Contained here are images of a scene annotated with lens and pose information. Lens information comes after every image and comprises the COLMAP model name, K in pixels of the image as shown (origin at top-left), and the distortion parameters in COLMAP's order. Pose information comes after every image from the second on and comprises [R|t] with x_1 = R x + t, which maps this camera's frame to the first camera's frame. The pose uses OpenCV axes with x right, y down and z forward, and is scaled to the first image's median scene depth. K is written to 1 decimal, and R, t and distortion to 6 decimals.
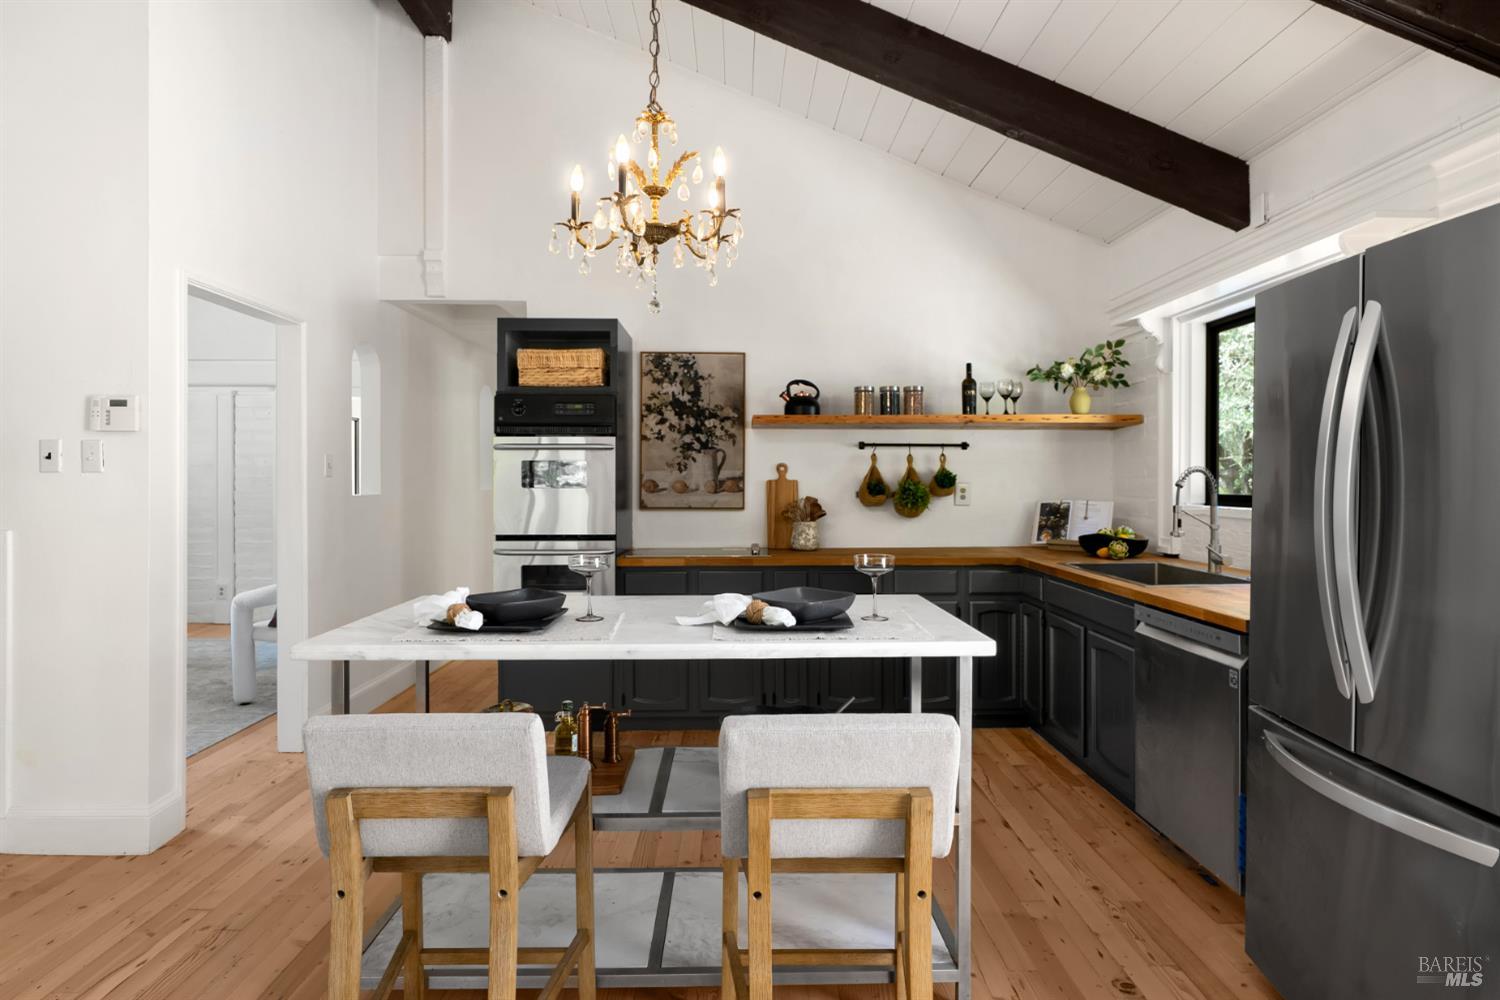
lens RADIAL K [[808.4, 0, 744.3], [0, 808.4, 489.9], [0, 0, 1]] dist [0.004908, 0.001667]
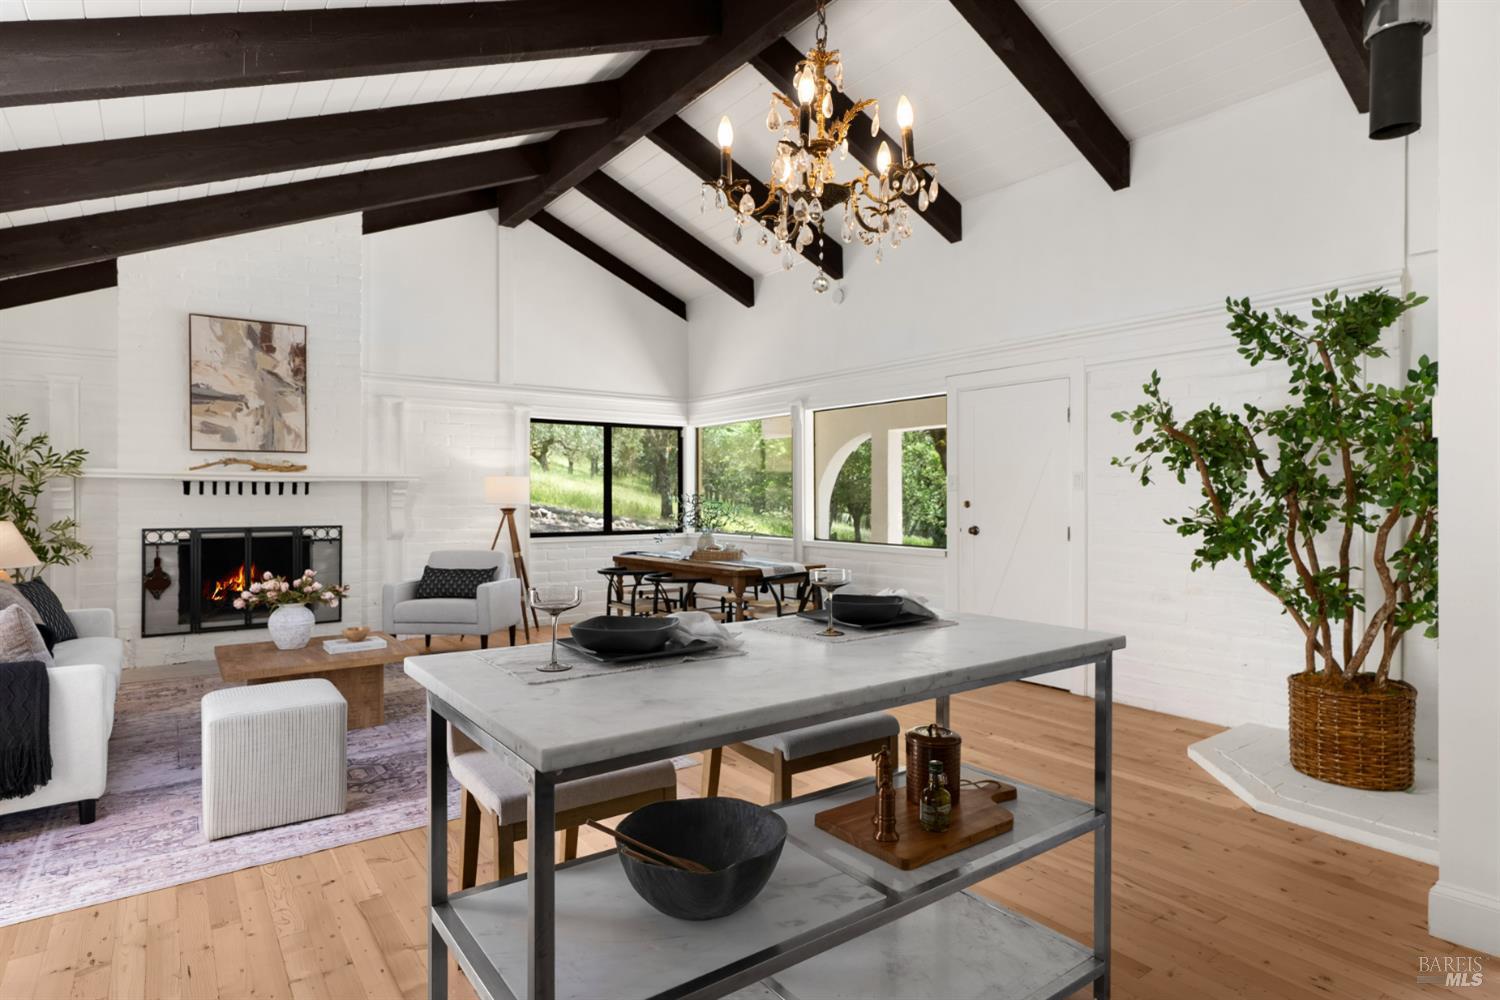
lens RADIAL K [[808.4, 0, 744.3], [0, 808.4, 489.9], [0, 0, 1]] dist [0.004908, 0.001667]
pose [[-0.829036, -0.002587, -0.559189, 0.196739], [-0.007647, 0.999948, 0.006712, -0.007866], [0.559143, 0.009840, -0.829013, 0.764797]]
